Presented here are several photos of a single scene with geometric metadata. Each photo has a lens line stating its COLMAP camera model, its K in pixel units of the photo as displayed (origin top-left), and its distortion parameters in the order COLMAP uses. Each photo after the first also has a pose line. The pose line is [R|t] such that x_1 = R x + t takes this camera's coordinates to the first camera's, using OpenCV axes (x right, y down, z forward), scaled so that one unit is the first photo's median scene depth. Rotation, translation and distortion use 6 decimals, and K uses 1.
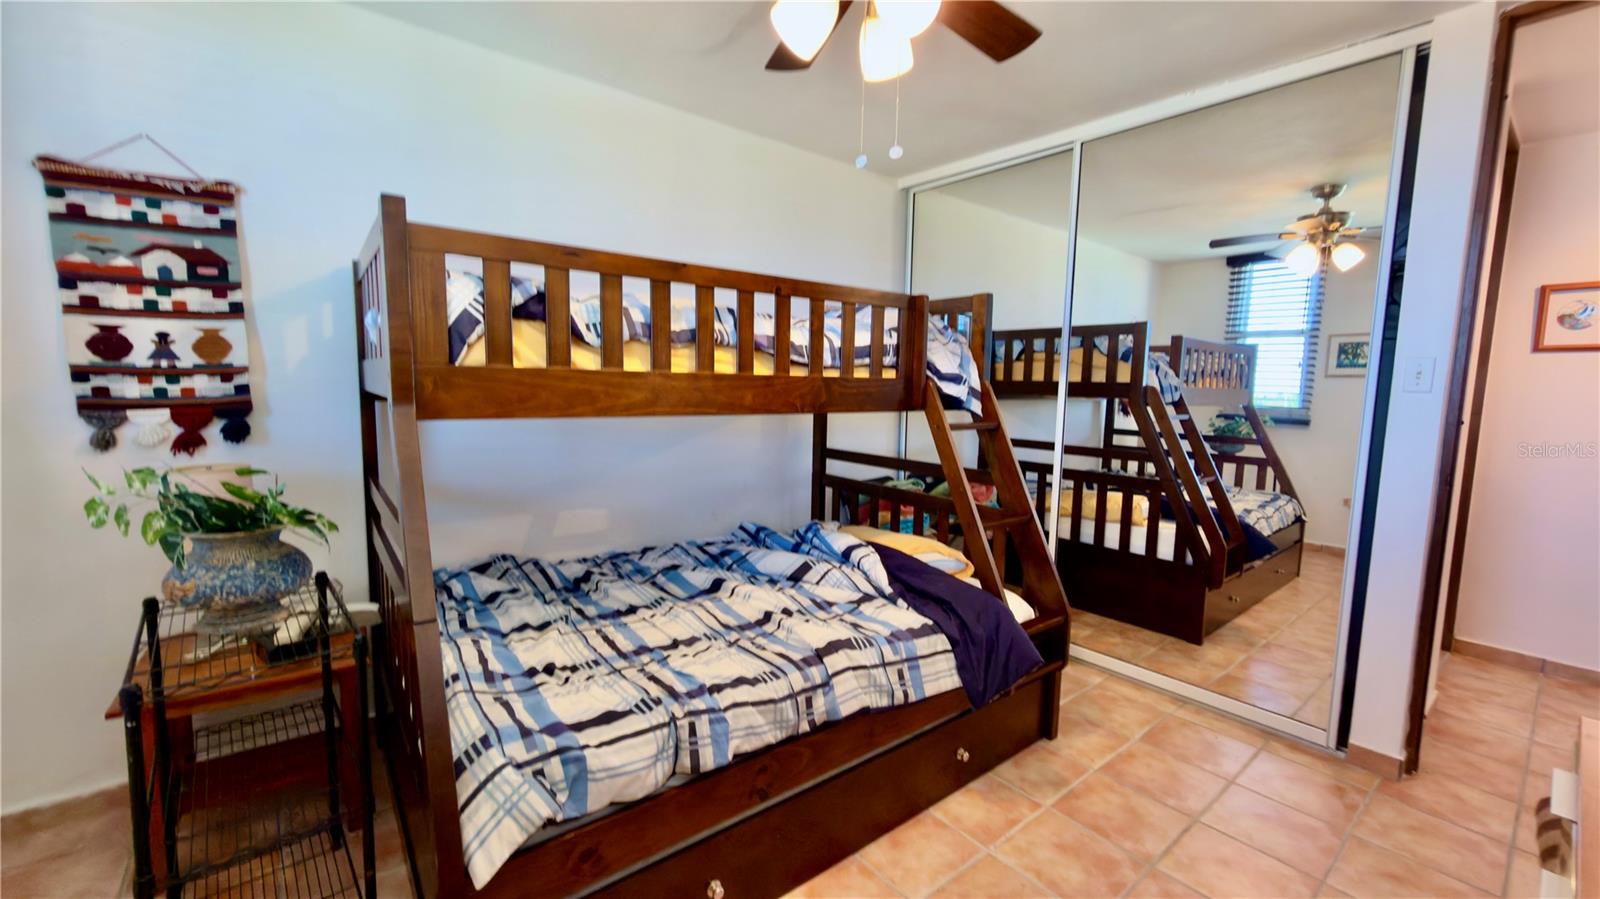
lens RADIAL K [[635.1, 0, 800.0], [0, 635.1, 449.5], [0, 0, 1]] dist [0.000645, 0.000203]
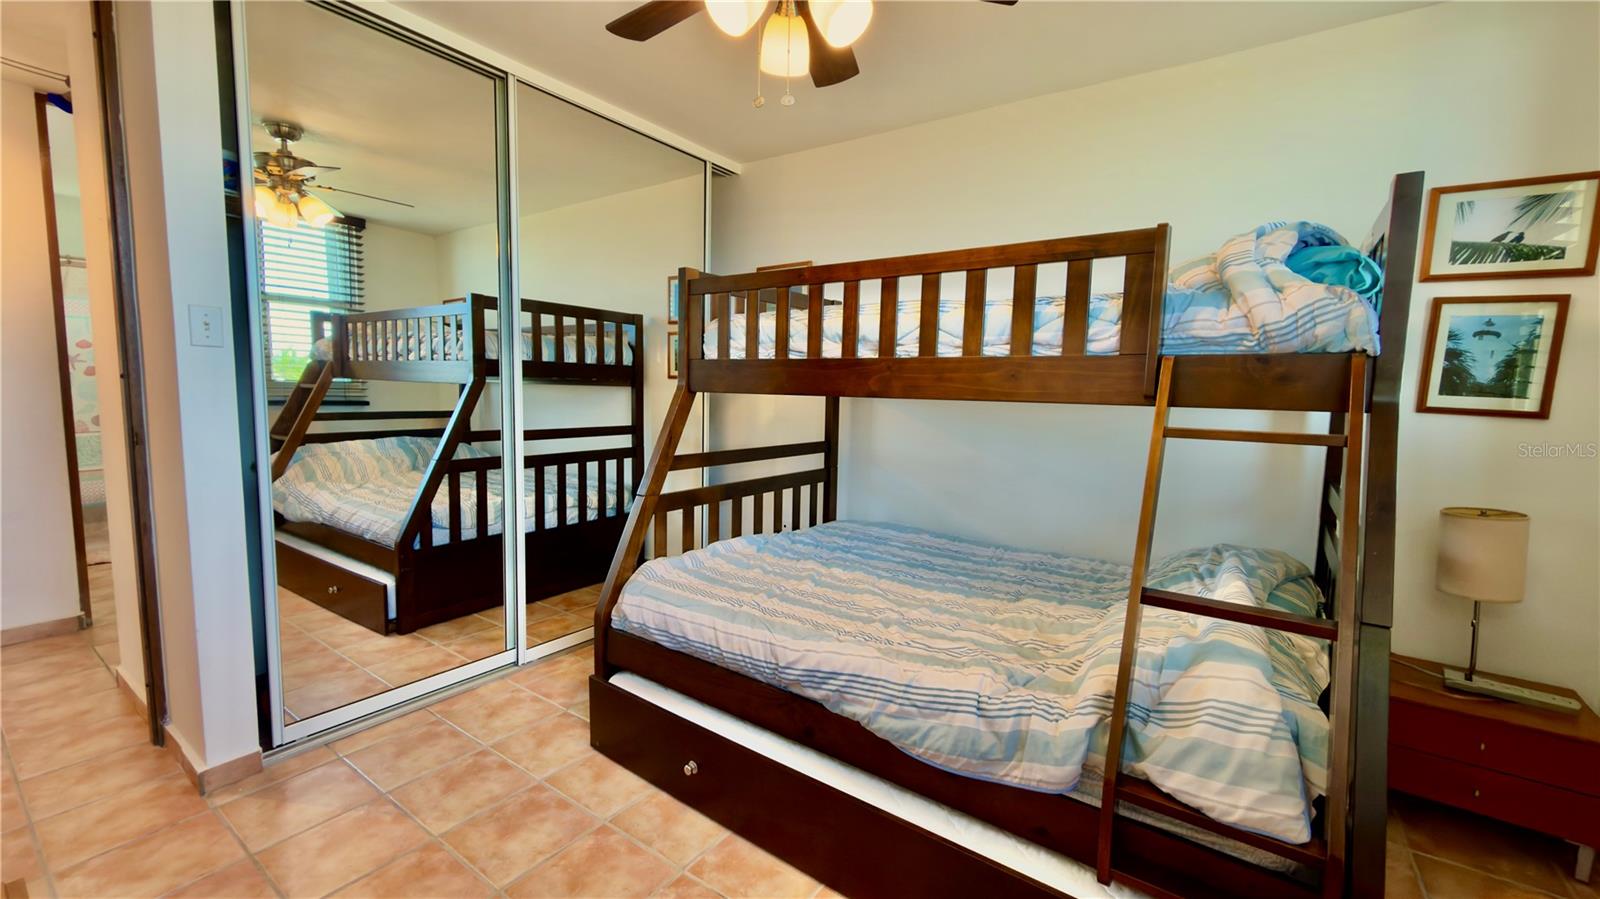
lens RADIAL K [[635.1, 0, 800.0], [0, 635.1, 449.5], [0, 0, 1]] dist [0.000645, 0.000203]
pose [[-0.279656, -0.090808, 0.955796, -0.582657], [0.059254, 0.991987, 0.111583, -0.061123], [-0.958270, 0.087840, -0.272034, 0.891951]]
